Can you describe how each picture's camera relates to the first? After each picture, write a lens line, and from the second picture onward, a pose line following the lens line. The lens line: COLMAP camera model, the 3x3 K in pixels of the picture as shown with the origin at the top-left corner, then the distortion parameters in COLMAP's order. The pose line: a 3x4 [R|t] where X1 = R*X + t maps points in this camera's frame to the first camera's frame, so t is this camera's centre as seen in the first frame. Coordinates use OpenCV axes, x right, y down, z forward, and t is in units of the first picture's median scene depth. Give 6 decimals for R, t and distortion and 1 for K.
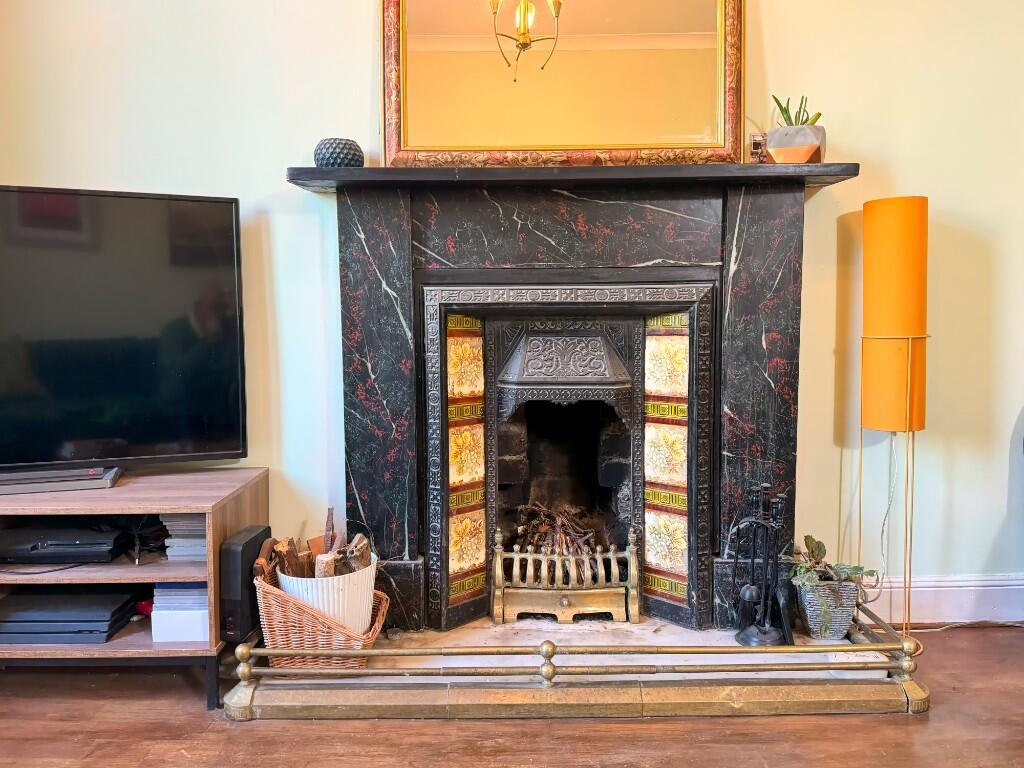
lens RADIAL K [[758.1, 0, 511.7], [0, 758.1, 353.4], [0, 0, 1]] dist [0.003278, -0.000798]
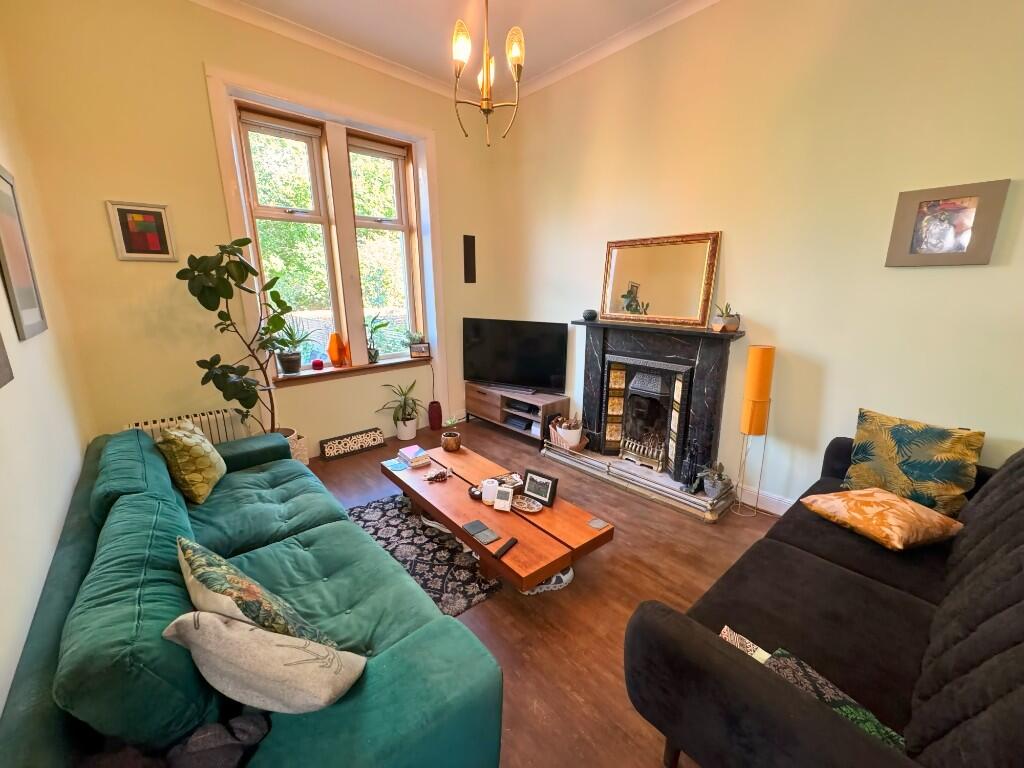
lens RADIAL K [[407.3, 0, 512.0], [0, 407.3, 384.0], [0, 0, 1]] dist [-0.001526, -0.000233]
pose [[0.674878, 0.178745, -0.715954, 0.898419], [-0.065422, 0.980893, 0.183220, -0.258061], [0.735024, -0.076812, 0.673677, -0.507502]]
